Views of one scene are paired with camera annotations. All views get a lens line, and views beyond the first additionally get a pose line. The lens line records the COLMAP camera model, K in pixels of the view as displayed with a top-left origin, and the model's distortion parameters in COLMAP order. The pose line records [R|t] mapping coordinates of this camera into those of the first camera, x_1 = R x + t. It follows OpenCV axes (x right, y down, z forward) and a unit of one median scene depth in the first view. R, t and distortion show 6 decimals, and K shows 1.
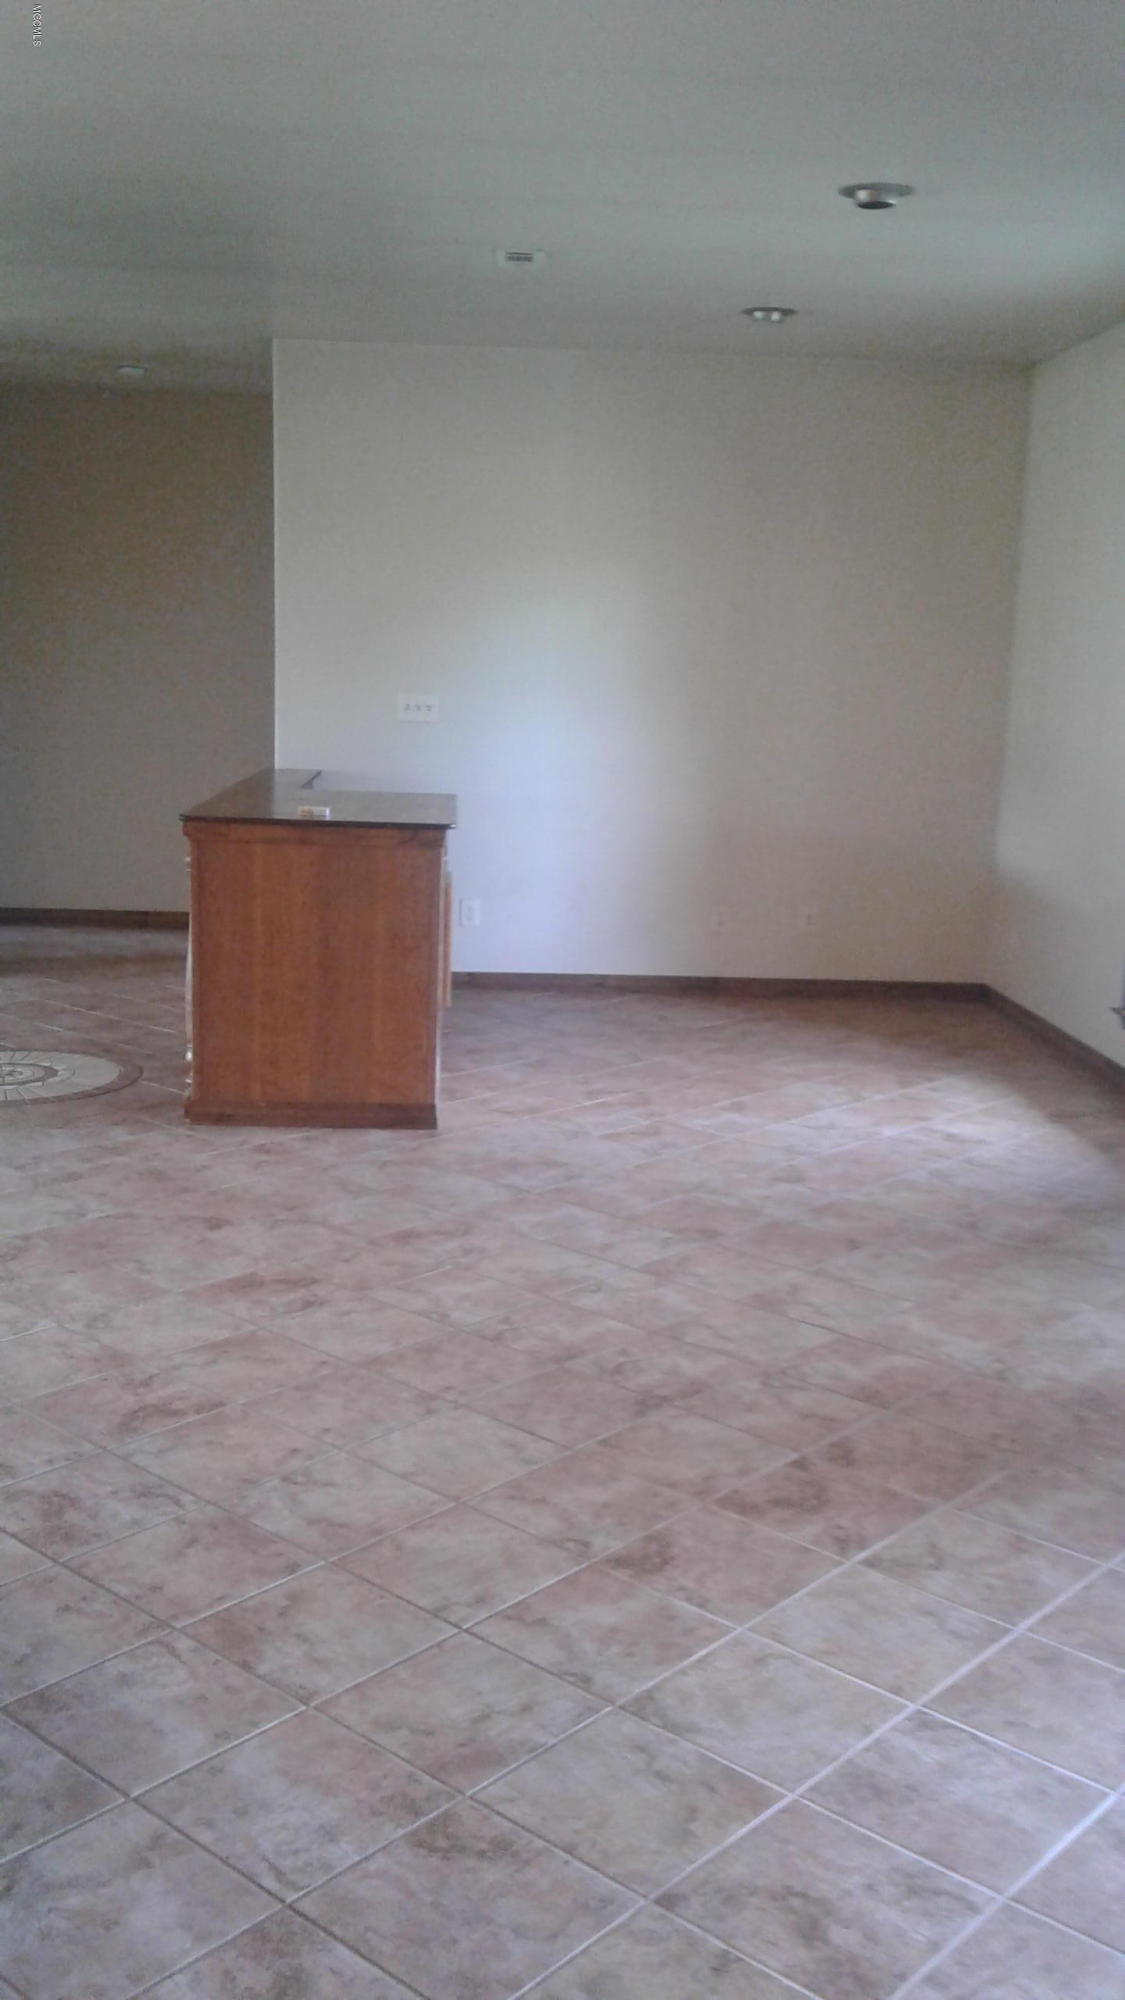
lens RADIAL K [[1875.0, 0, 561.5], [0, 1875.0, 1041.1], [0, 0, 1]] dist [0.158815, -0.328008]
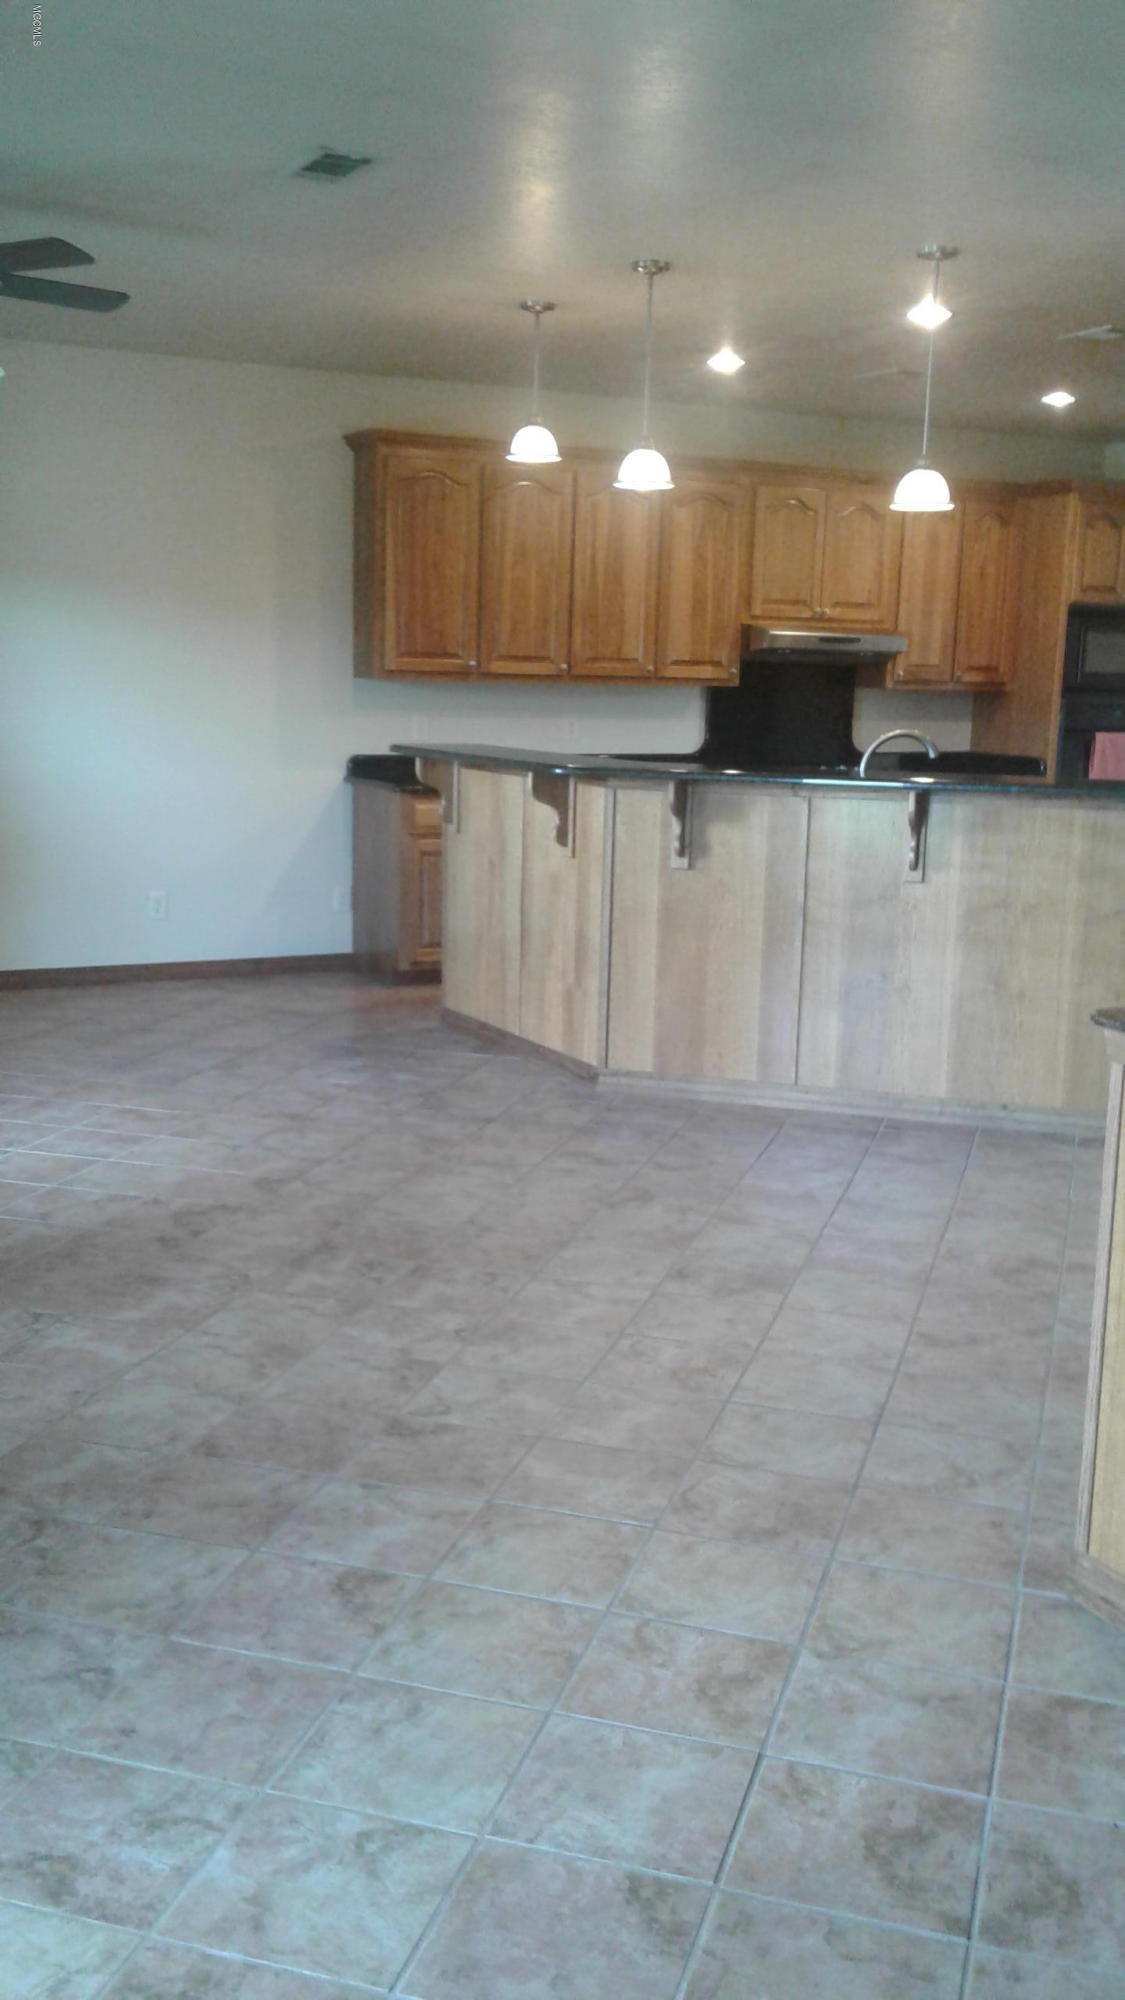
lens RADIAL K [[1875.0, 0, 561.5], [0, 1875.0, 1041.1], [0, 0, 1]] dist [0.158815, -0.328008]
pose [[-0.908042, 0.041433, -0.416824, 0.402105], [-0.121176, 0.926565, 0.356080, -0.388611], [0.400968, 0.373845, -0.836340, 1.953144]]
